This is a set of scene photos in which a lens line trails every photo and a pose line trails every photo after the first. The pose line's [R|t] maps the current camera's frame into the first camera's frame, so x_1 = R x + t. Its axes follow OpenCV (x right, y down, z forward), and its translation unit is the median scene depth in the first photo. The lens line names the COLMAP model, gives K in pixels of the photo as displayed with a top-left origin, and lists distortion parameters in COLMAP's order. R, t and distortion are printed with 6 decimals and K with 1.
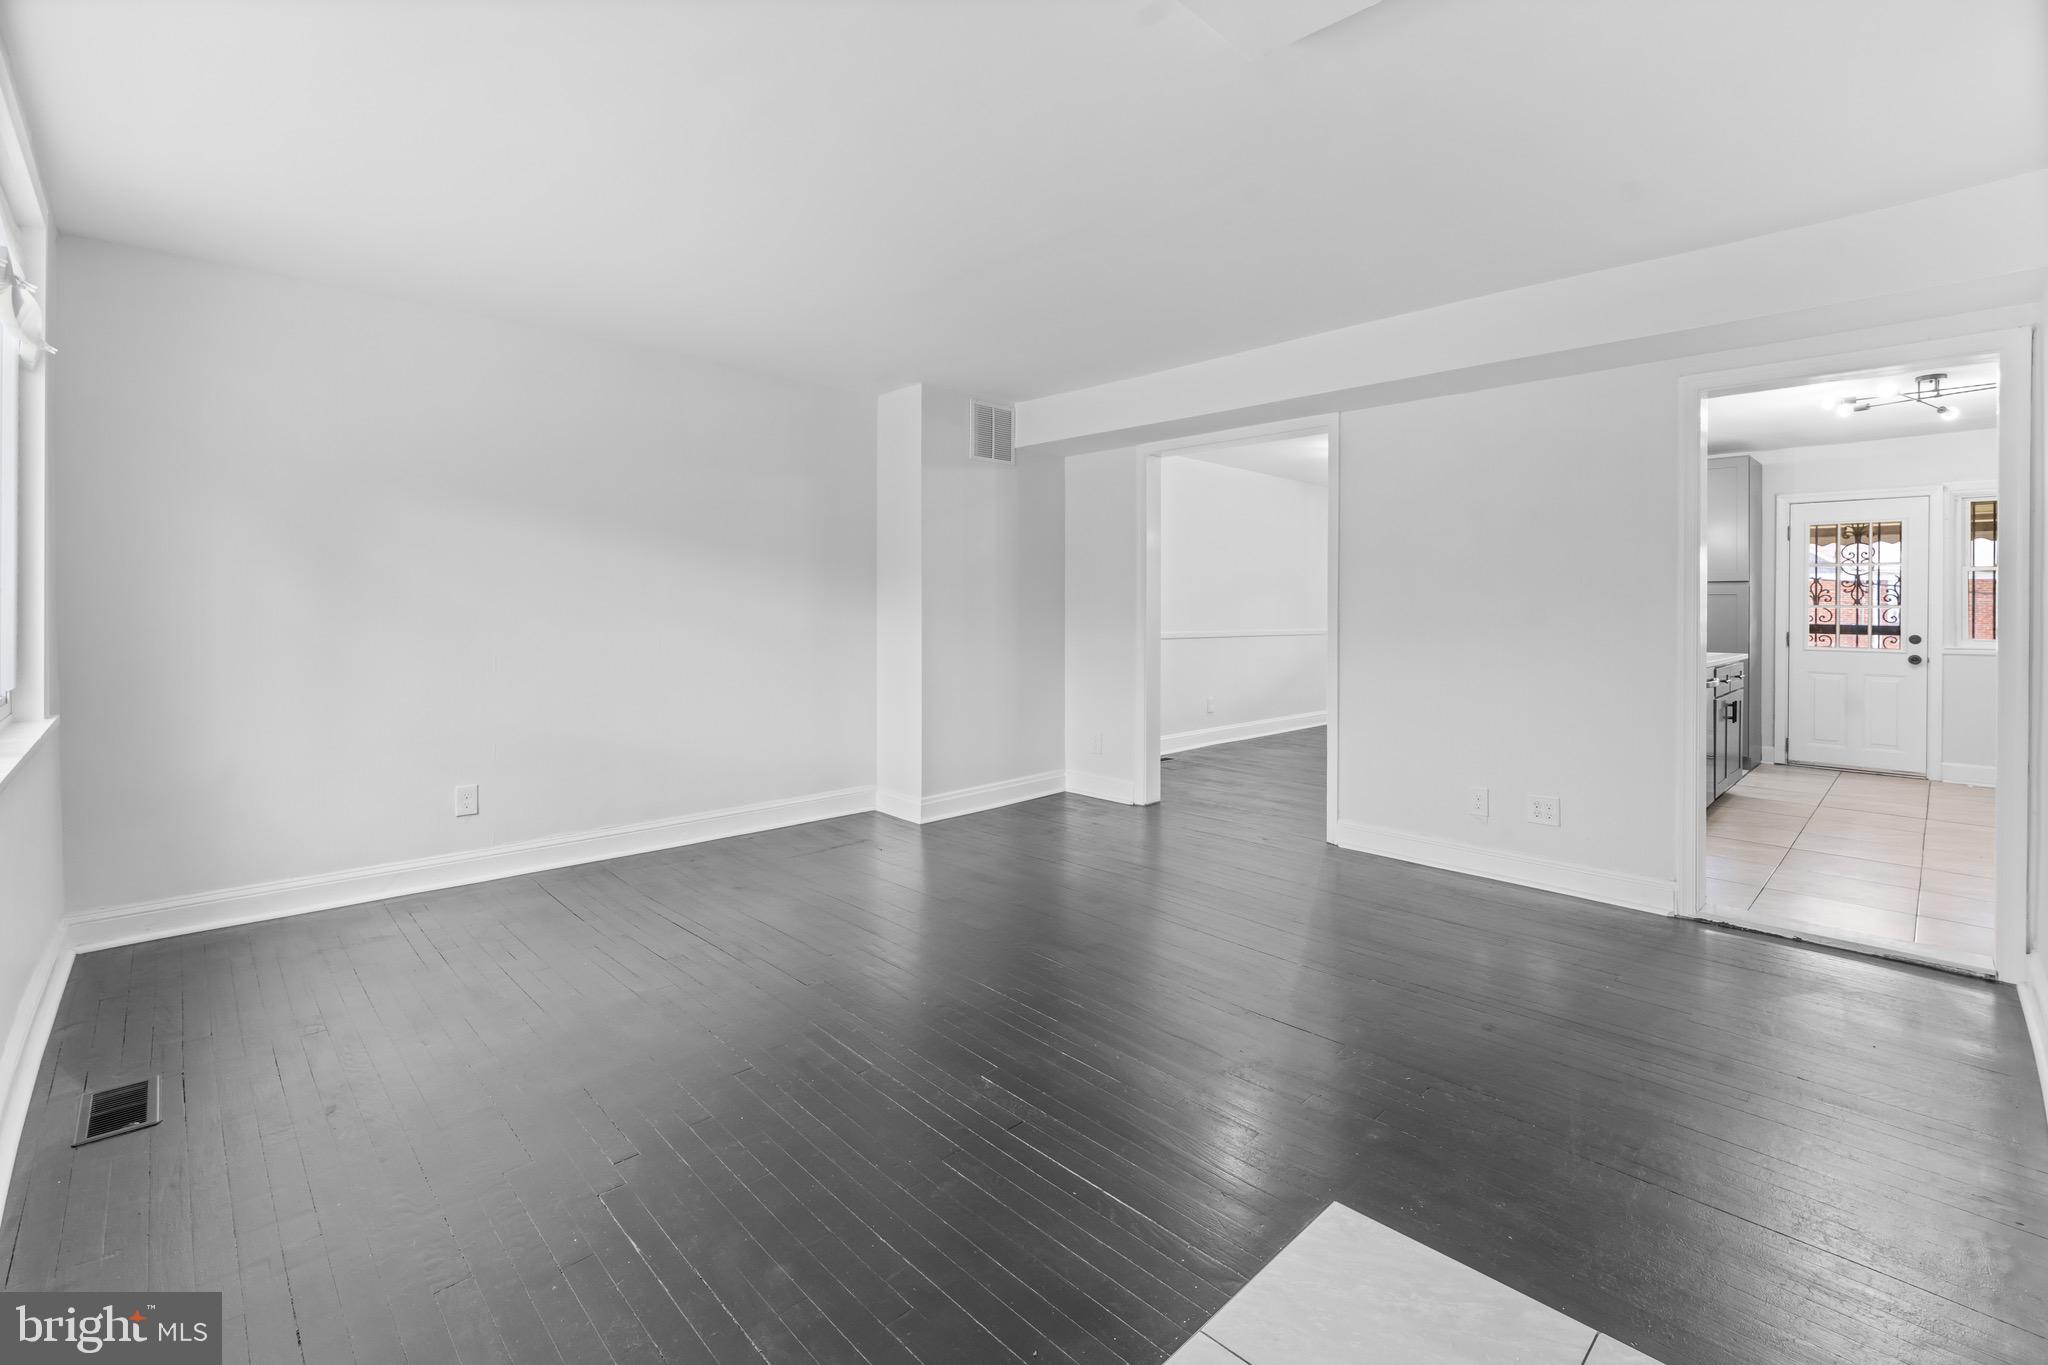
lens RADIAL K [[872.5, 0, 1022.0], [0, 872.5, 649.9], [0, 0, 1]] dist [0.000026, -0.000024]
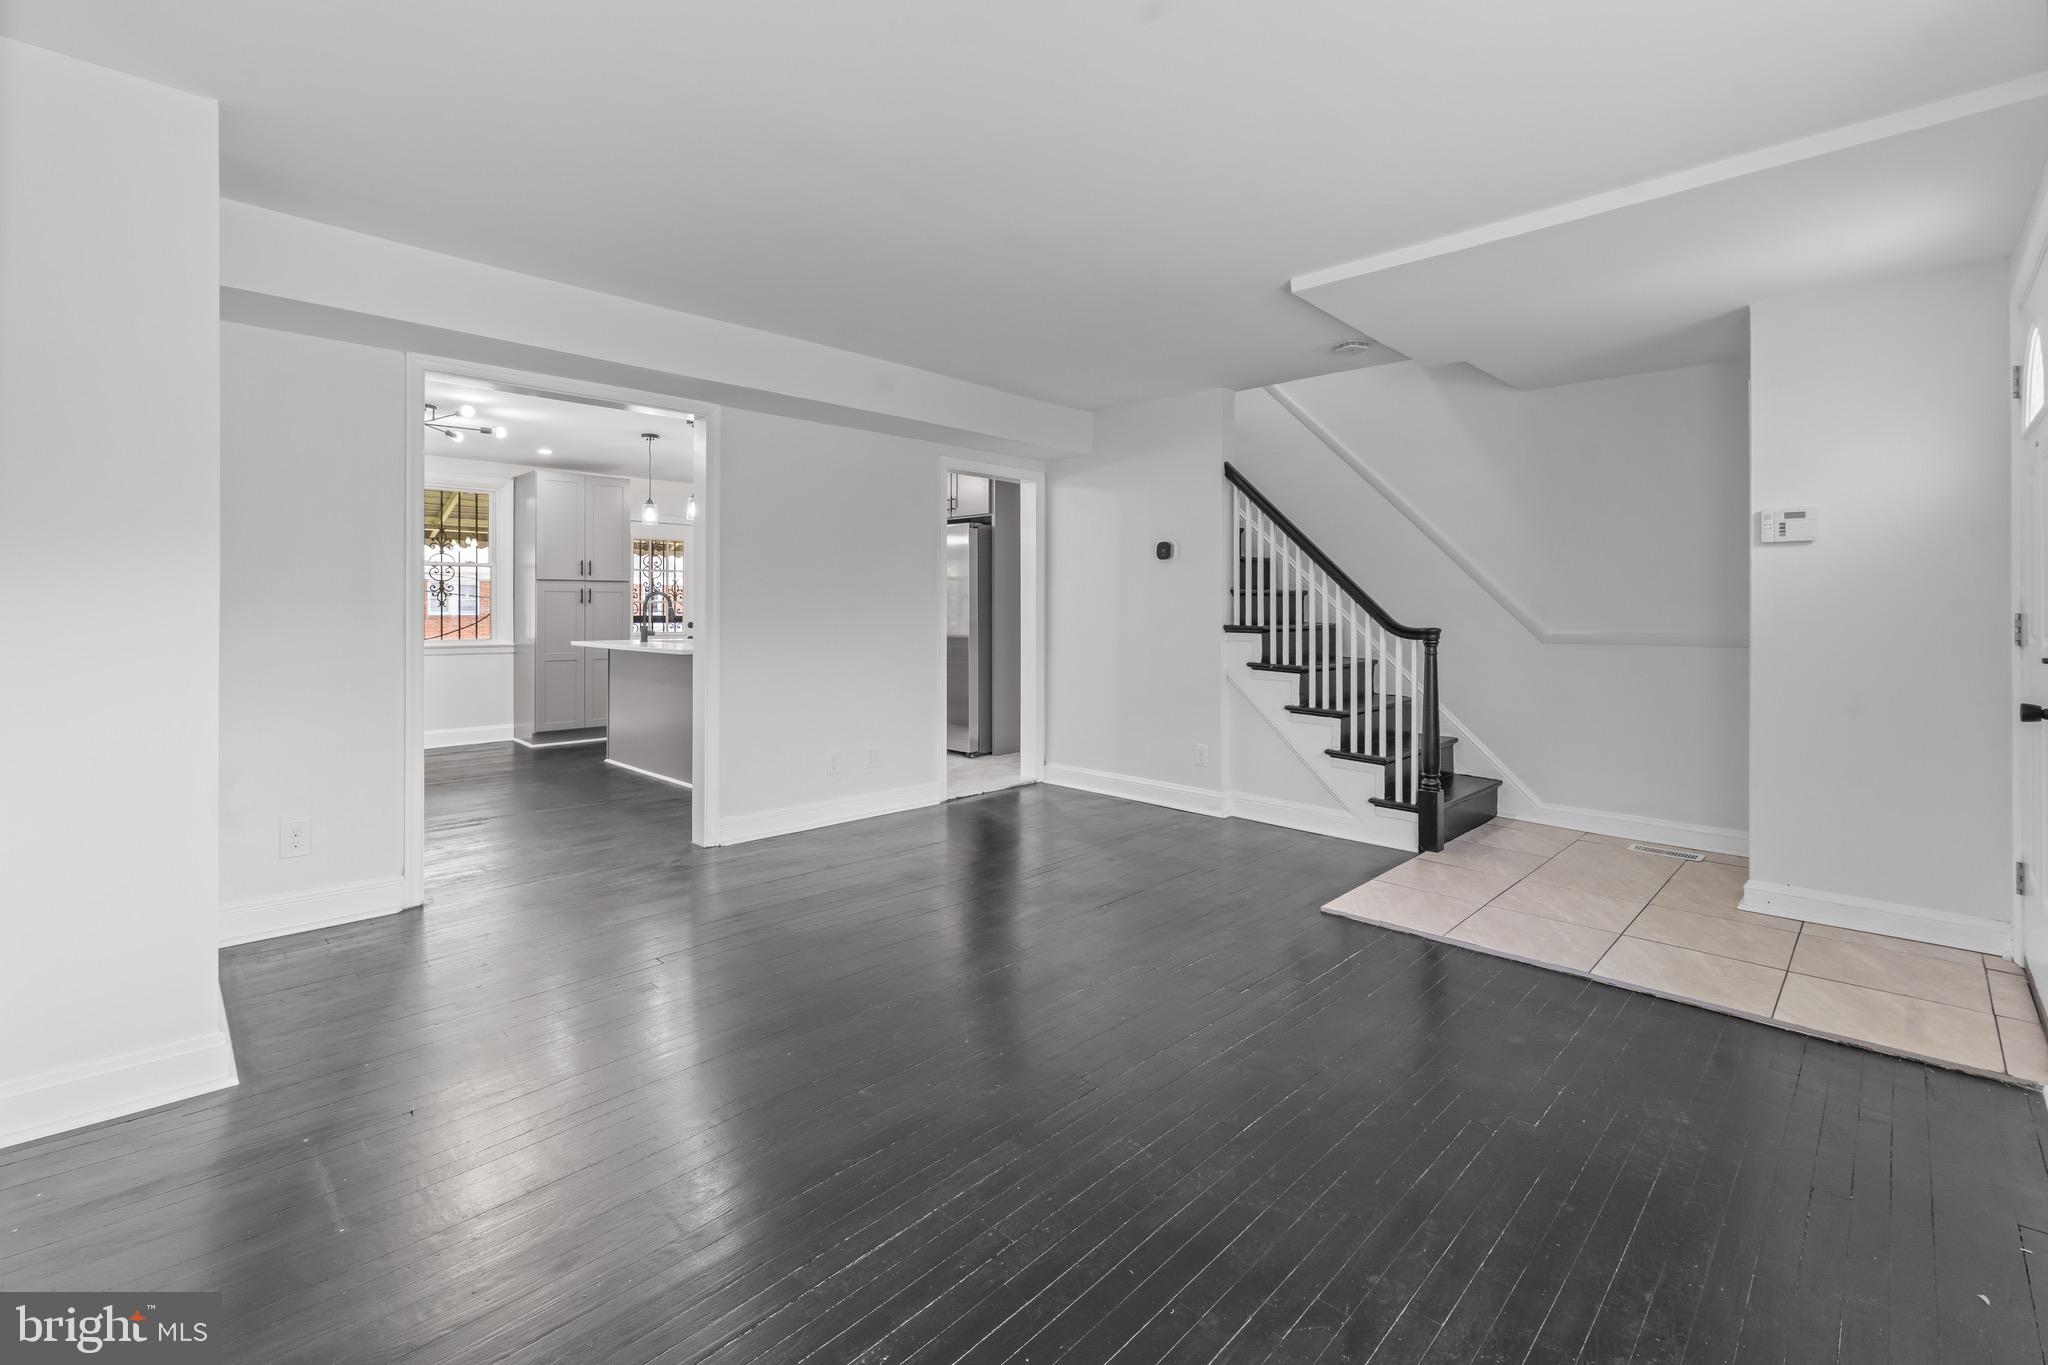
lens RADIAL K [[919.8, 0, 1023.0], [0, 919.8, 607.3], [0, 0, 1]] dist [-0.000530, -0.000127]
pose [[-0.034336, -0.011632, 0.999343, -0.483728], [0.075137, 0.997072, 0.014187, -0.020869], [-0.996582, 0.075575, -0.033362, 0.508272]]
